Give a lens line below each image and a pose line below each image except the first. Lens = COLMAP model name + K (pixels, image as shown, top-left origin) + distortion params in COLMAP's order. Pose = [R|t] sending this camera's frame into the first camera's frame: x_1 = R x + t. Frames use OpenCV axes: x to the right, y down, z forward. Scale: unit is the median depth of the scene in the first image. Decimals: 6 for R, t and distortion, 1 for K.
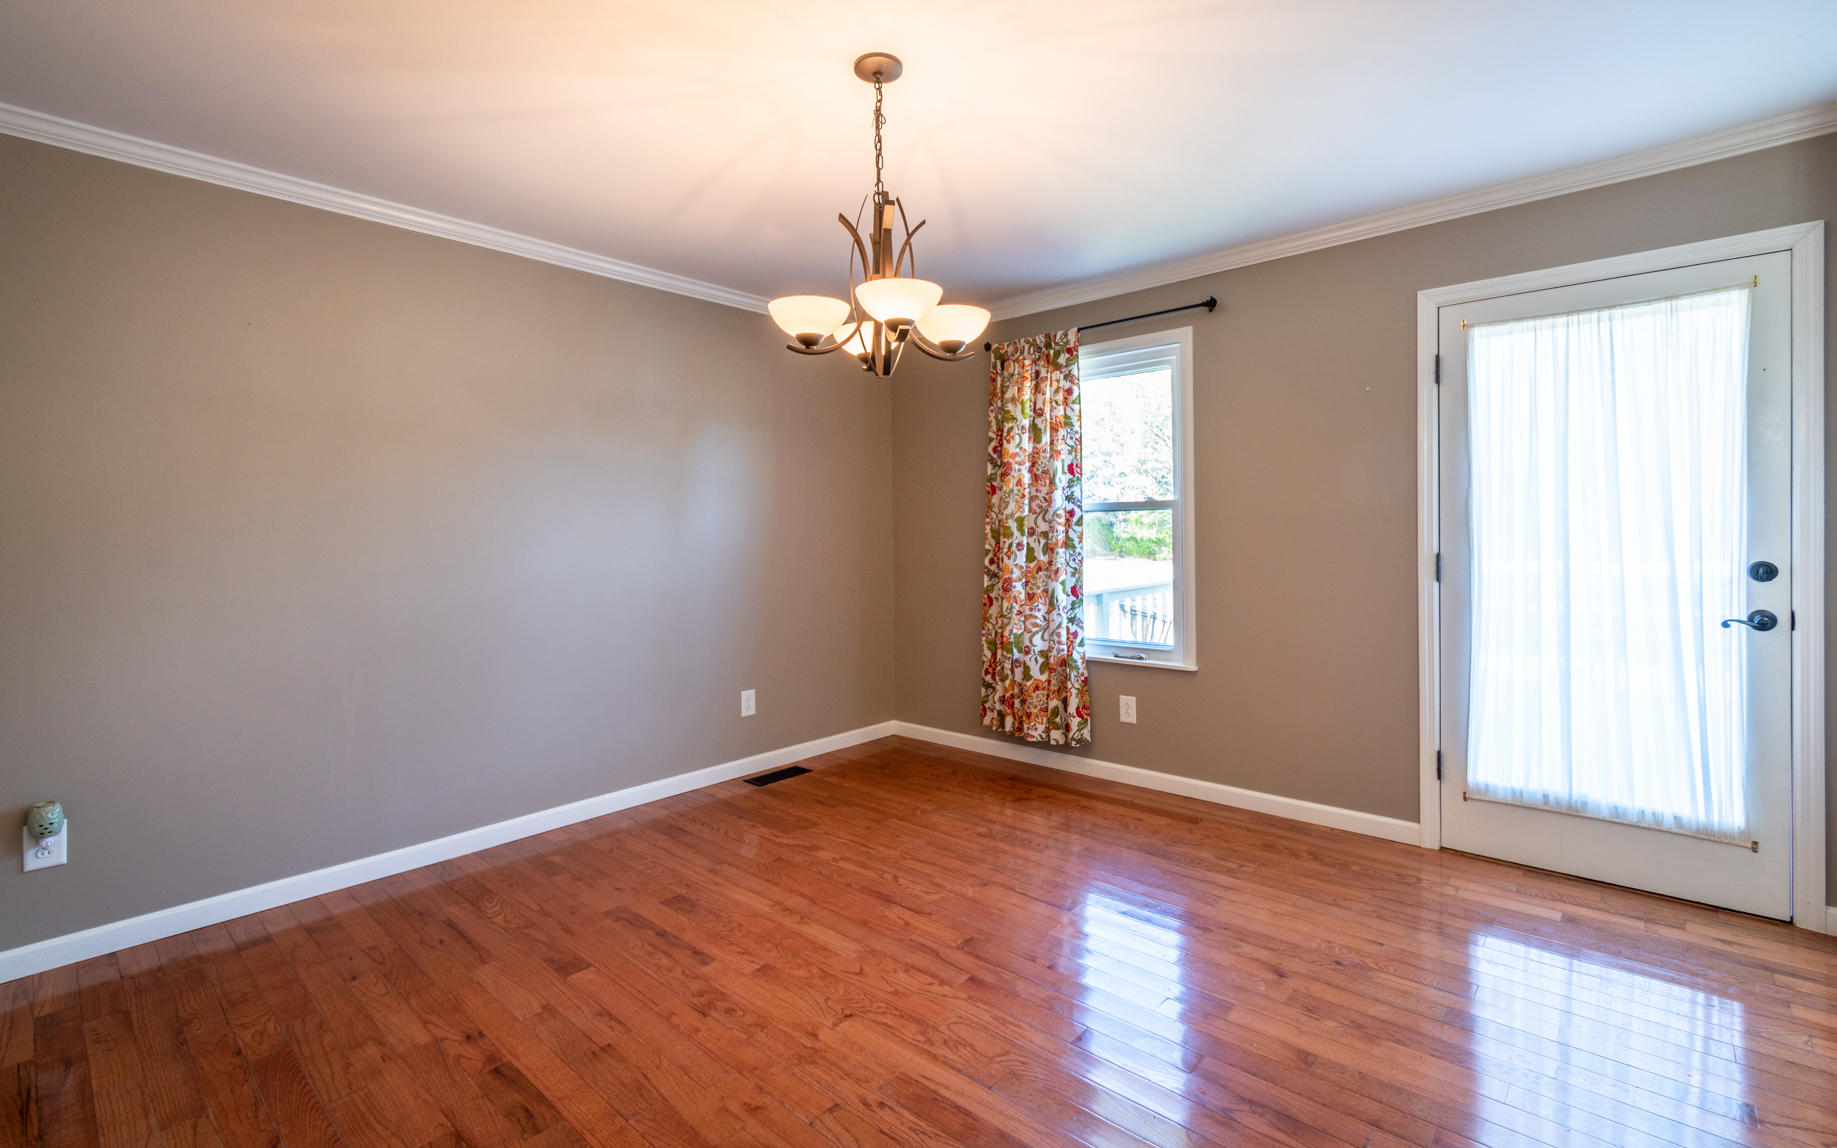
lens RADIAL K [[814.2, 0, 958.2], [0, 814.2, 539.6], [0, 0, 1]] dist [-0.003827, -0.000008]
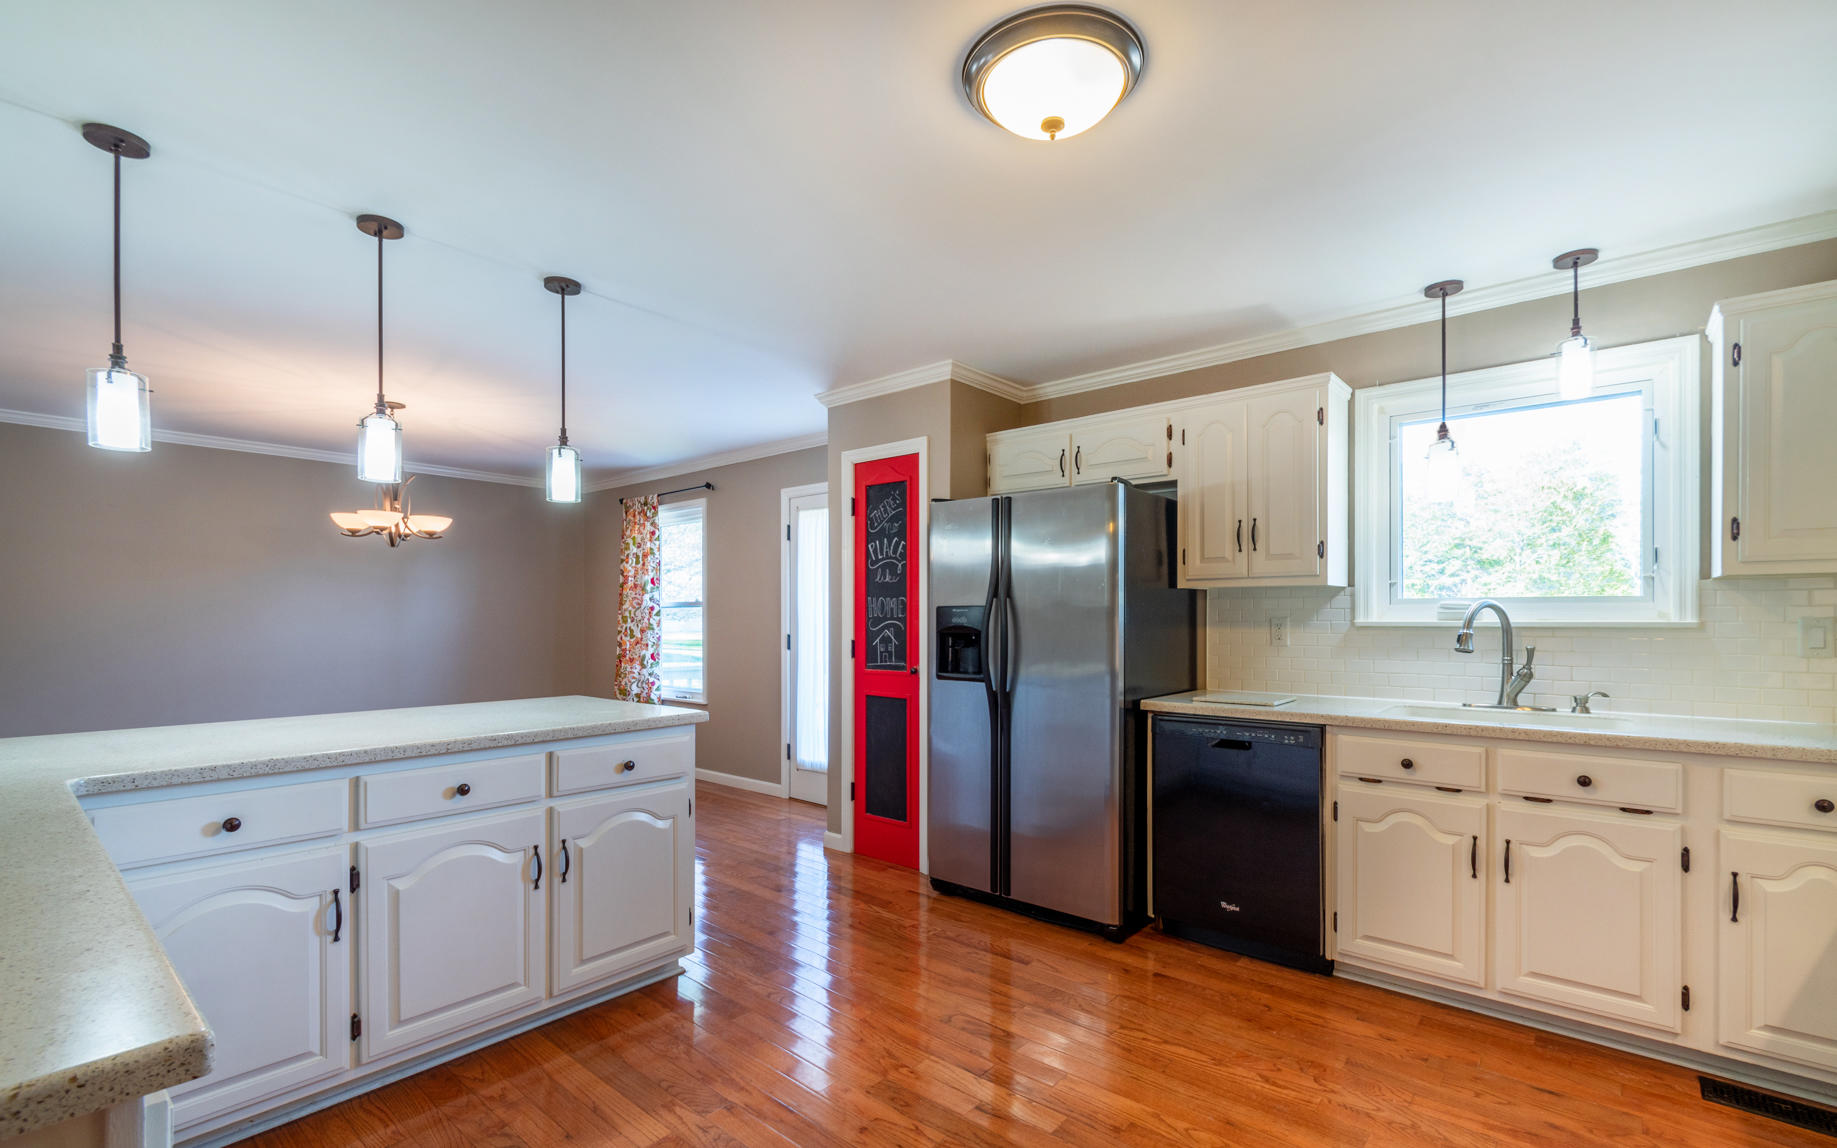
lens RADIAL K [[814.2, 0, 935.2], [0, 814.2, 614.0], [0, 0, 1]] dist [-0.003827, -0.000008]
pose [[0.999910, 0.010555, 0.008289, 0.685541], [-0.010456, 0.999875, -0.011897, -0.007826], [-0.008413, 0.011809, 0.999895, -0.621364]]
